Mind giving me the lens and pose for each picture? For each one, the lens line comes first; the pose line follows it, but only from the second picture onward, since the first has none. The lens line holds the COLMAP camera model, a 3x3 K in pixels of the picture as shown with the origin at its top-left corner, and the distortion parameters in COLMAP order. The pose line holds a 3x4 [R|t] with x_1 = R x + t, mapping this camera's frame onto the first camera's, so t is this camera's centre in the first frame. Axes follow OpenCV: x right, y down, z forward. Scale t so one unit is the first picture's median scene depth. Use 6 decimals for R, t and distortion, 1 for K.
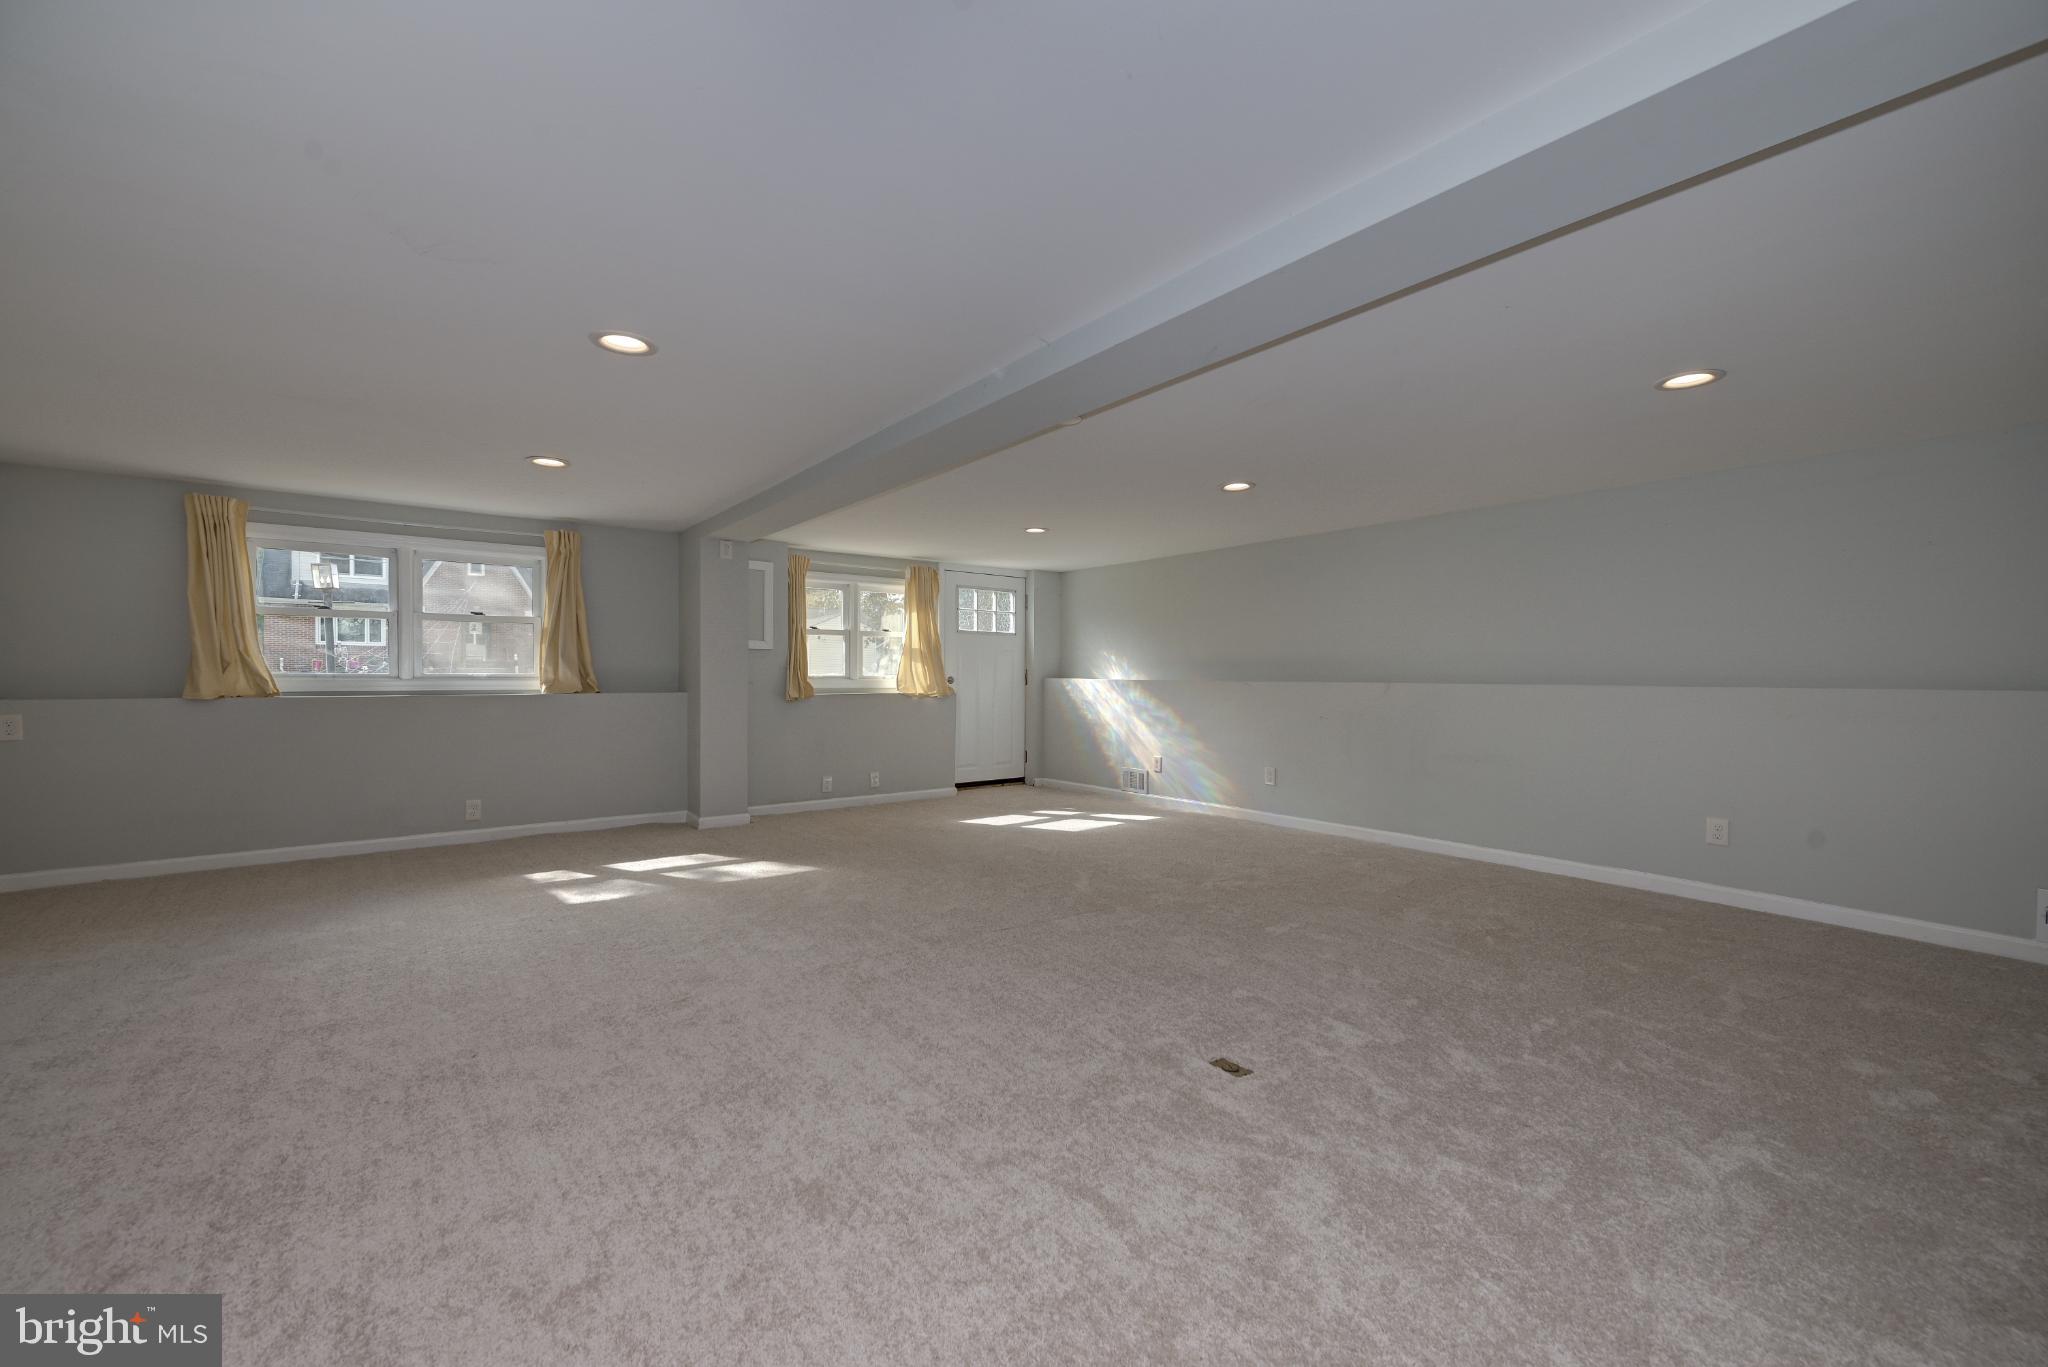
lens RADIAL K [[816.4, 0, 1028.9], [0, 816.4, 683.0], [0, 0, 1]] dist [-0.003293, 0.000076]
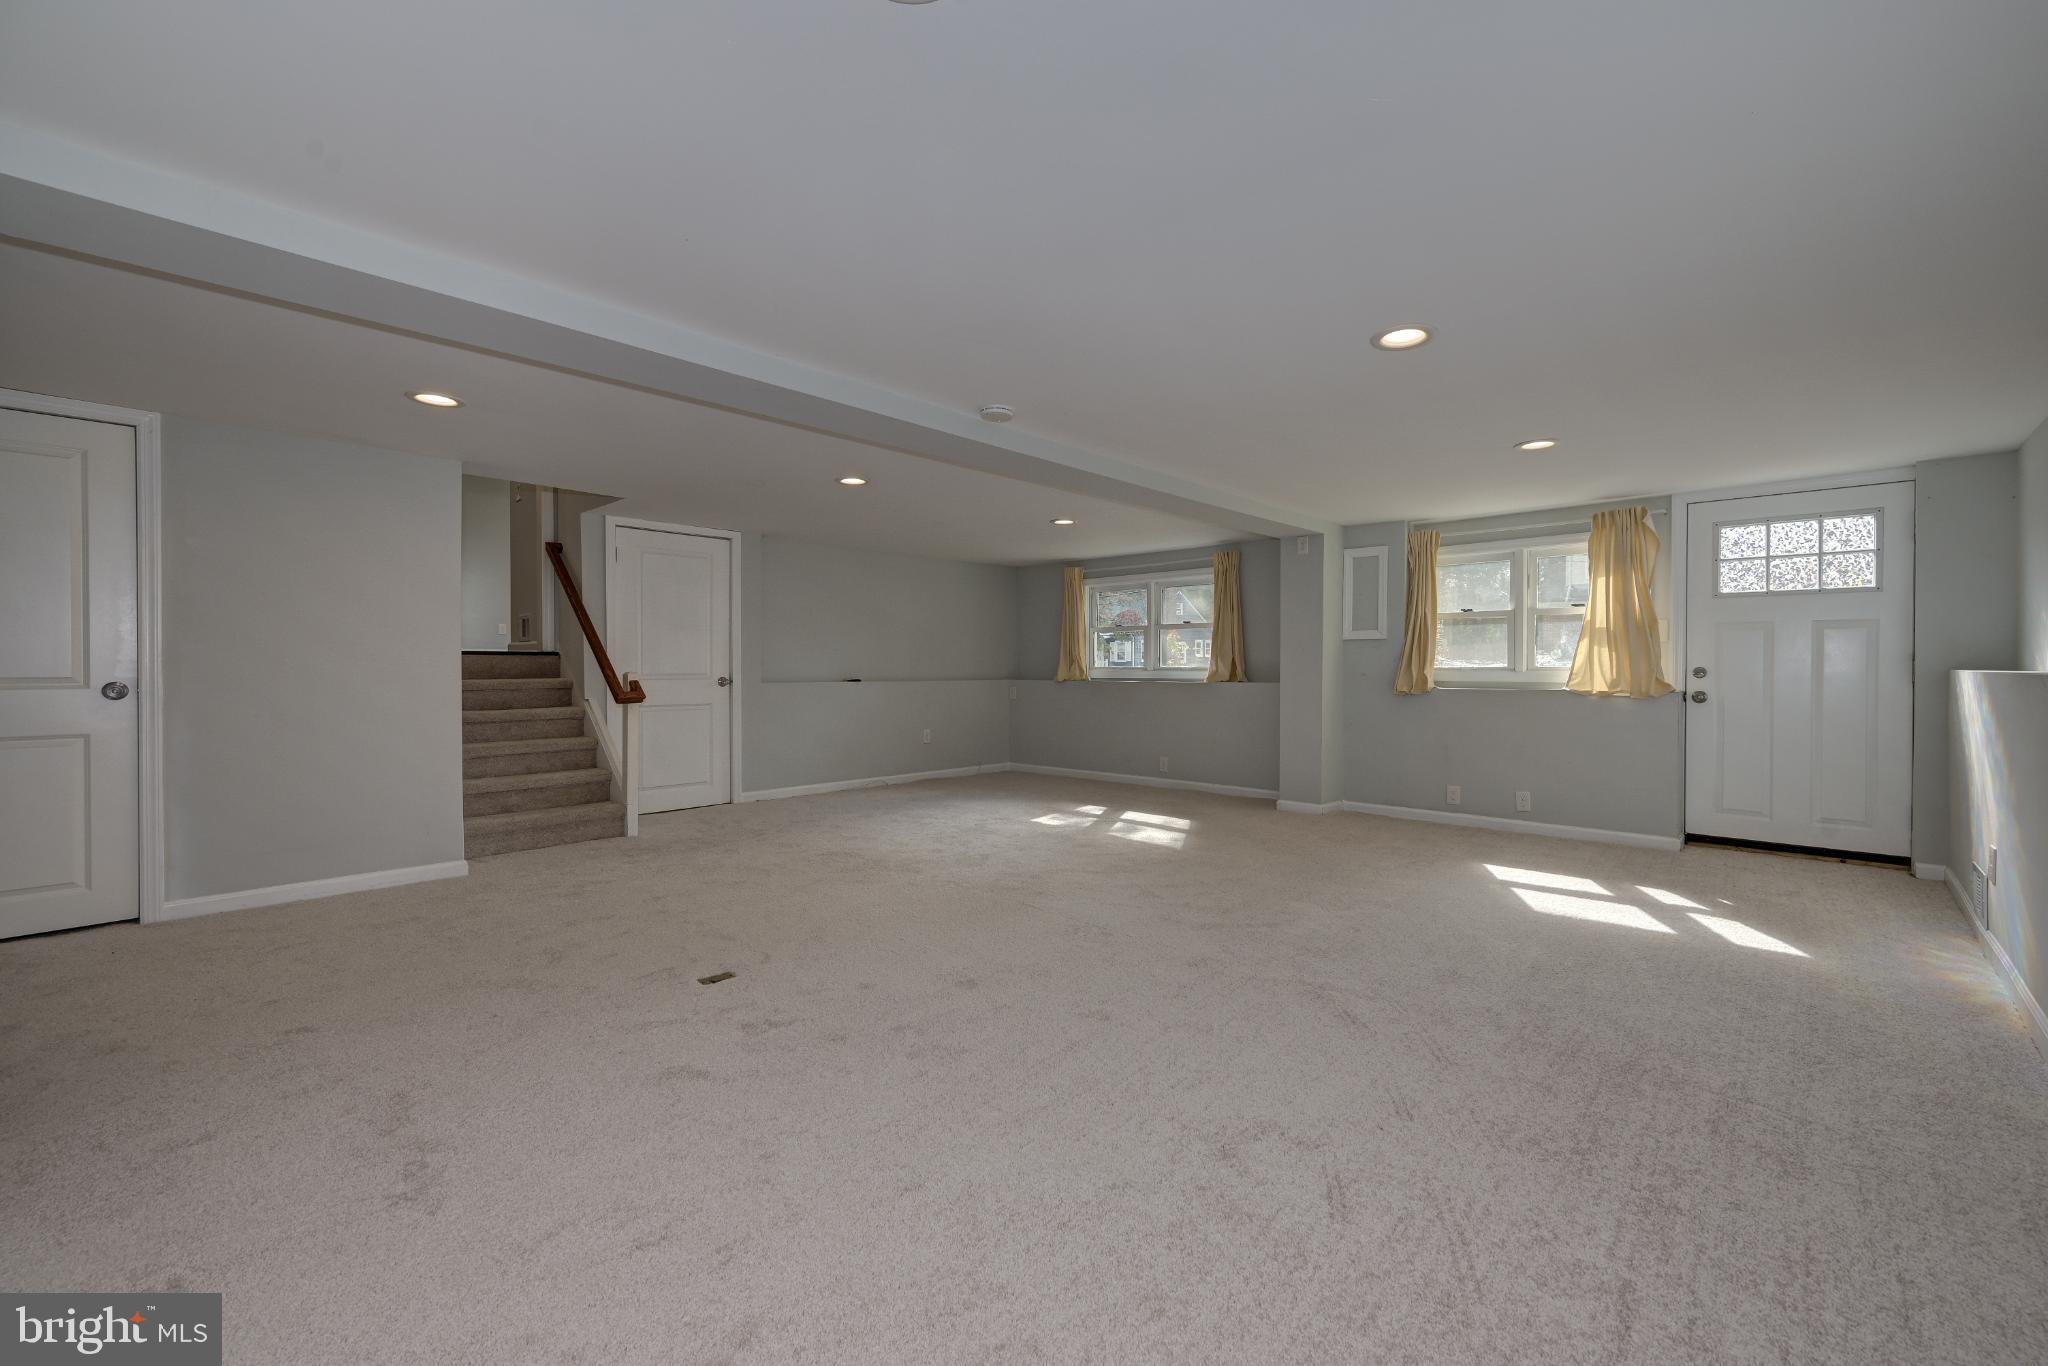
lens RADIAL K [[816.4, 0, 1035.0], [0, 816.4, 673.8], [0, 0, 1]] dist [-0.003293, 0.000076]
pose [[0.141777, -0.002469, -0.989896, 0.502639], [-0.011397, 0.999927, -0.004126, 0.006786], [0.989833, 0.011867, 0.141738, 0.428801]]
